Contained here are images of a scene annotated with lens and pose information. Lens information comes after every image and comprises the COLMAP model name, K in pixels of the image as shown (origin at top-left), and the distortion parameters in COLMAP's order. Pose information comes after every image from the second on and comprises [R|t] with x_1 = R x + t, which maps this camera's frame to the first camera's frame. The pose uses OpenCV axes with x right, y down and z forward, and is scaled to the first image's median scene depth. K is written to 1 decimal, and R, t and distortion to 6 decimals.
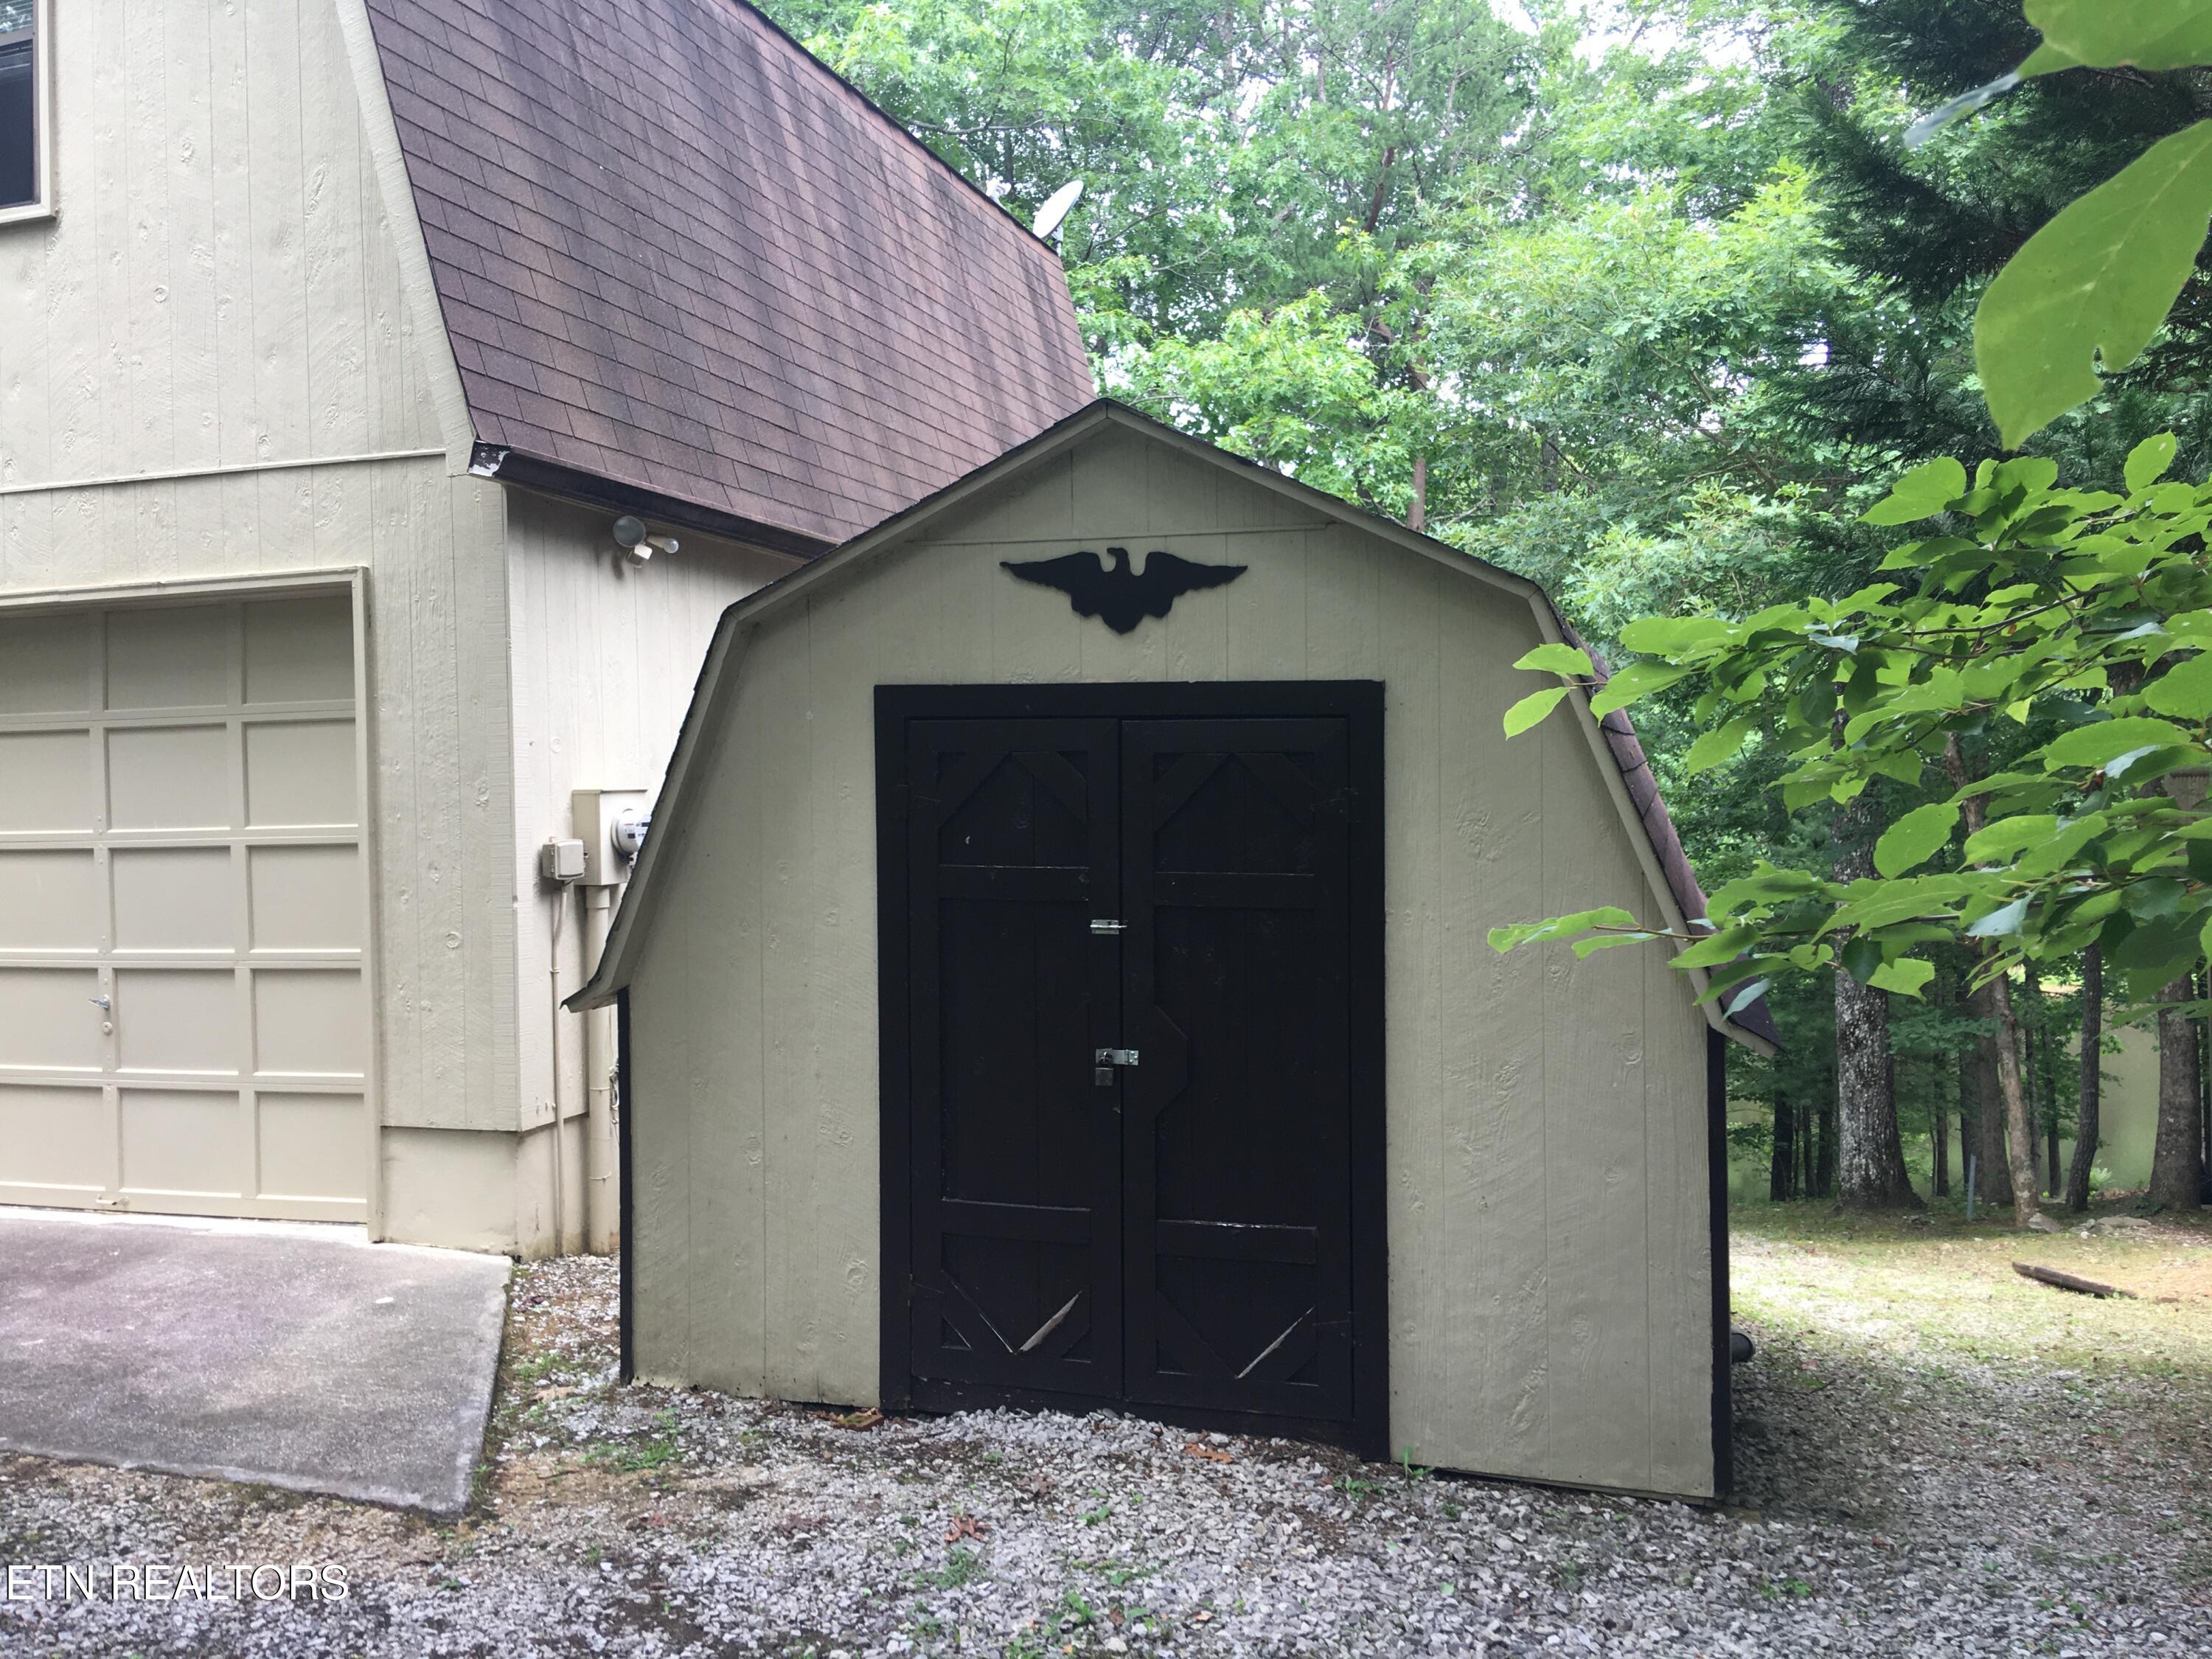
lens RADIAL K [[1871.9, 0, 1124.3], [0, 1871.9, 820.5], [0, 0, 1]] dist [0.100878, -0.157099]
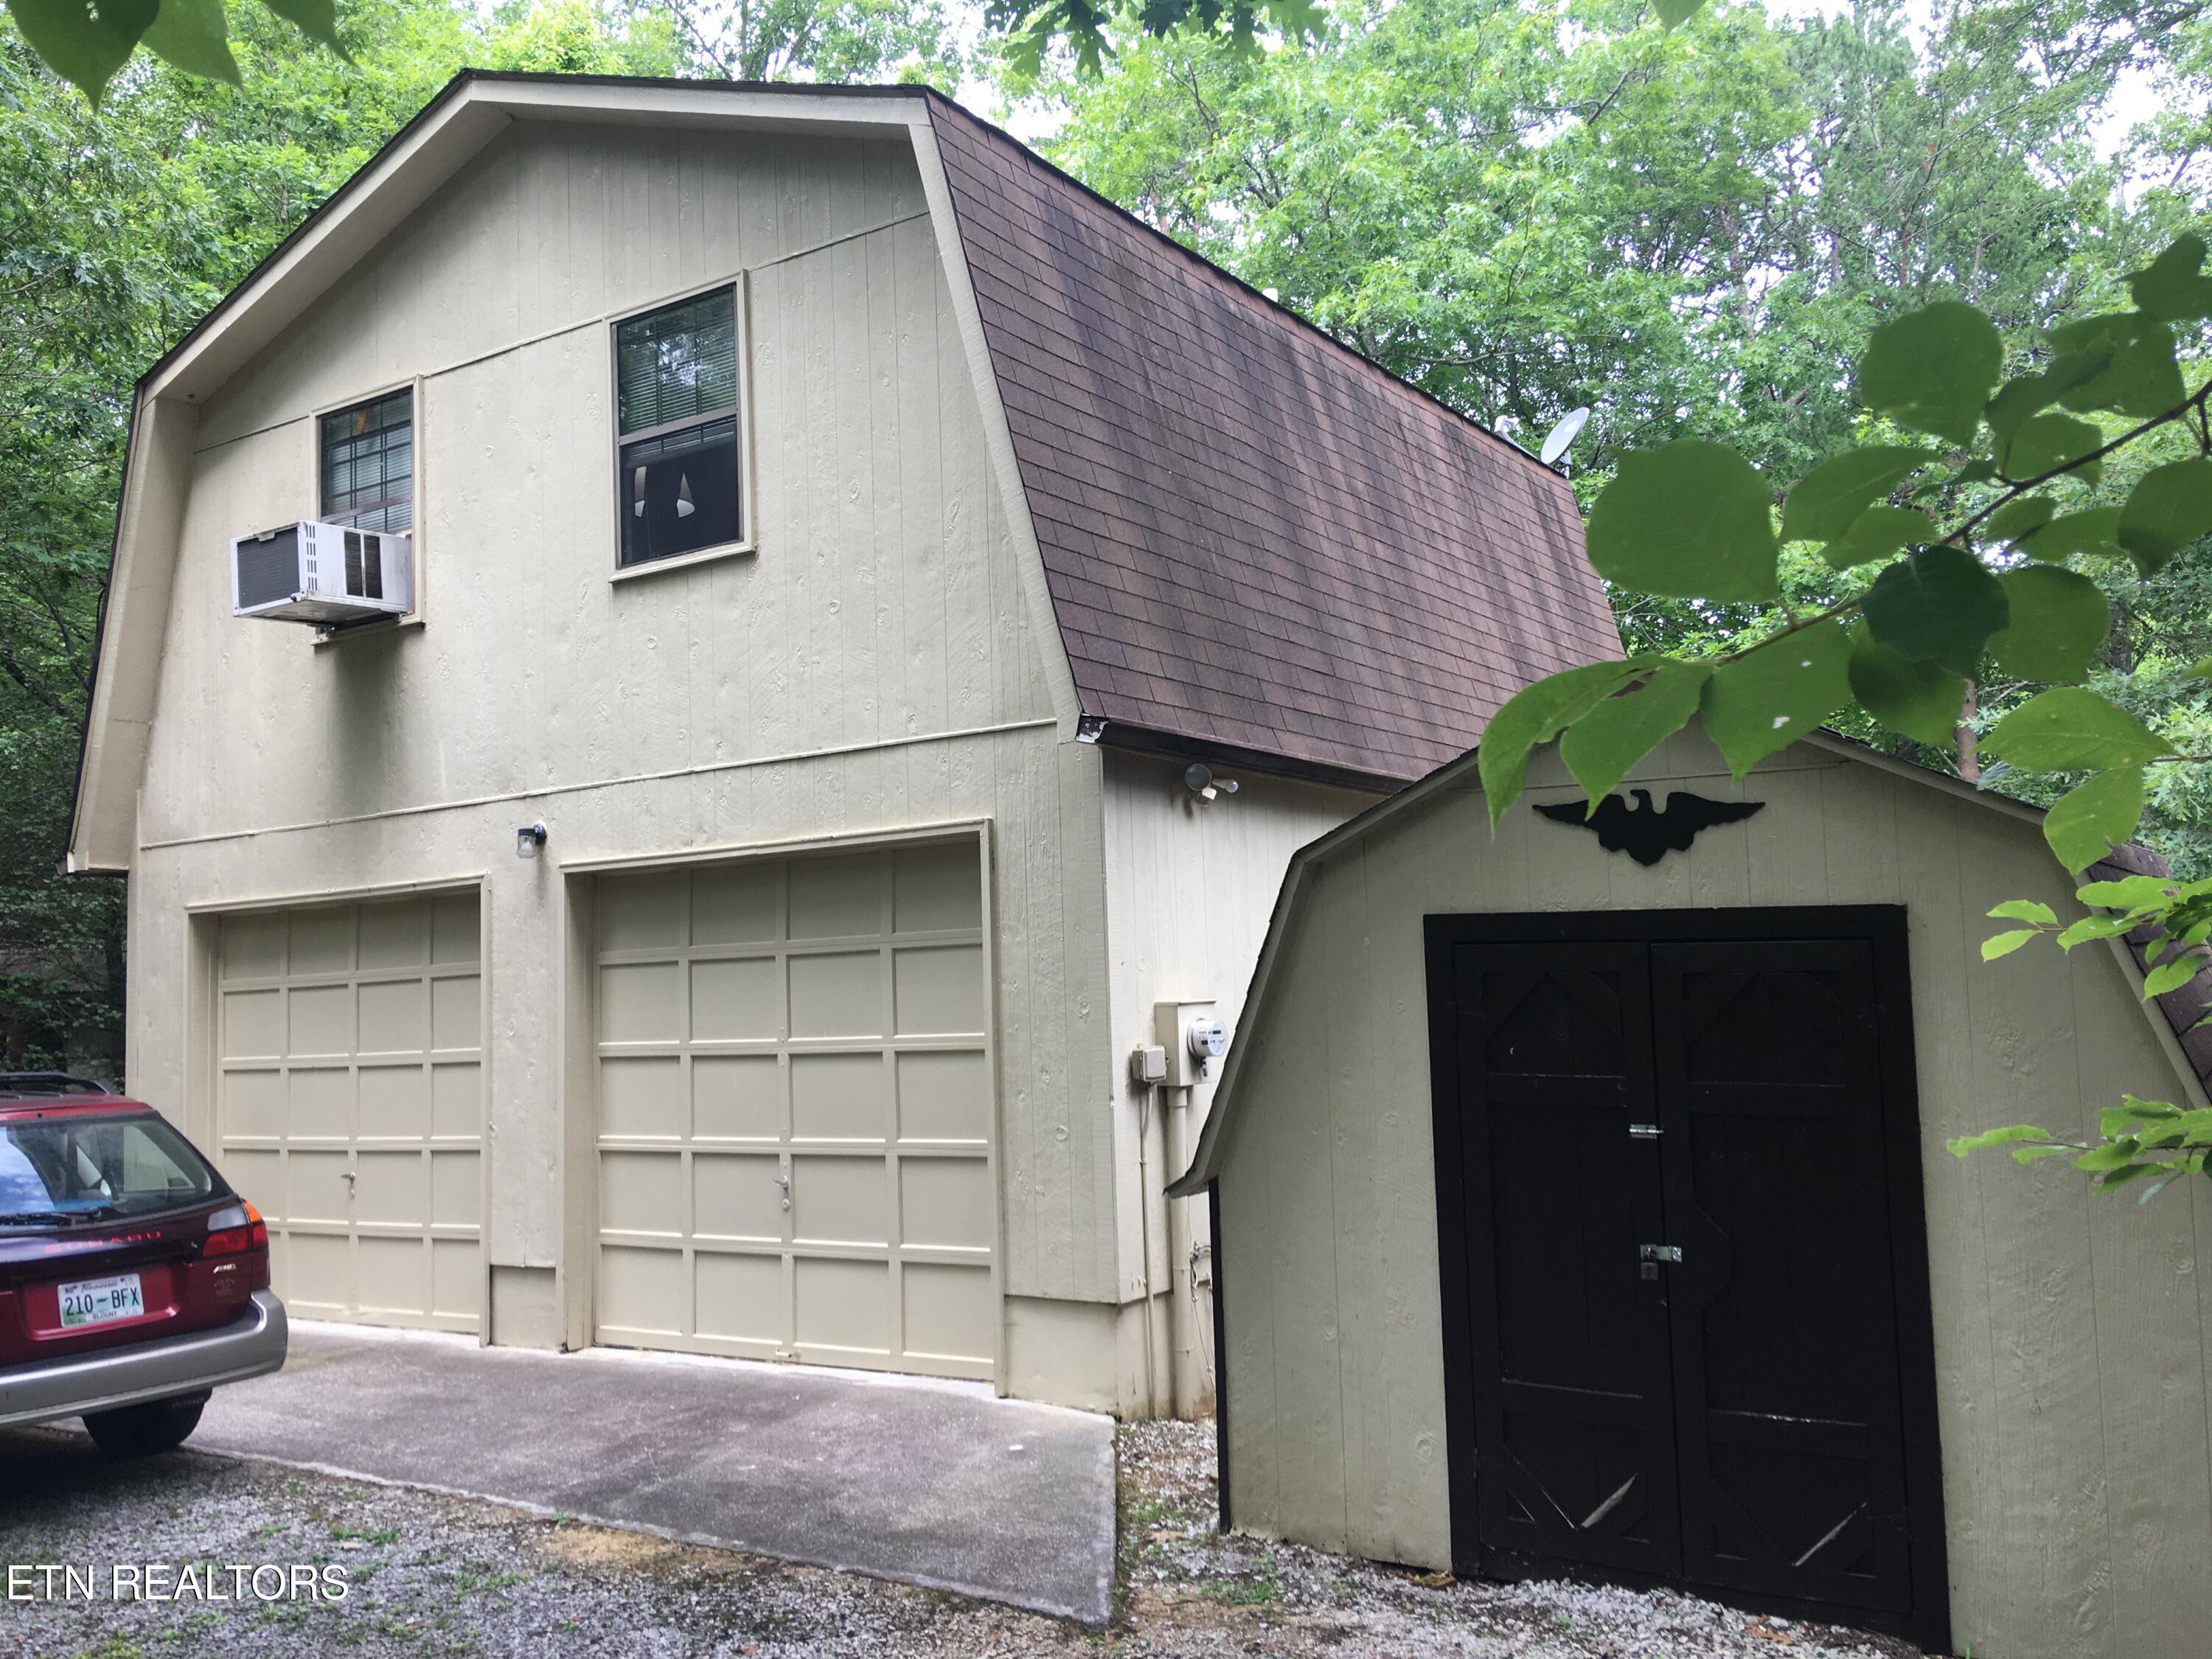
lens RADIAL K [[1871.9, 0, 1104.9], [0, 1871.9, 797.3], [0, 0, 1]] dist [0.100878, -0.157099]
pose [[0.960716, -0.039926, -0.274648, -0.001204], [0.008765, 0.993469, -0.113762, -0.011221], [0.277396, 0.106885, 0.954792, -0.127818]]
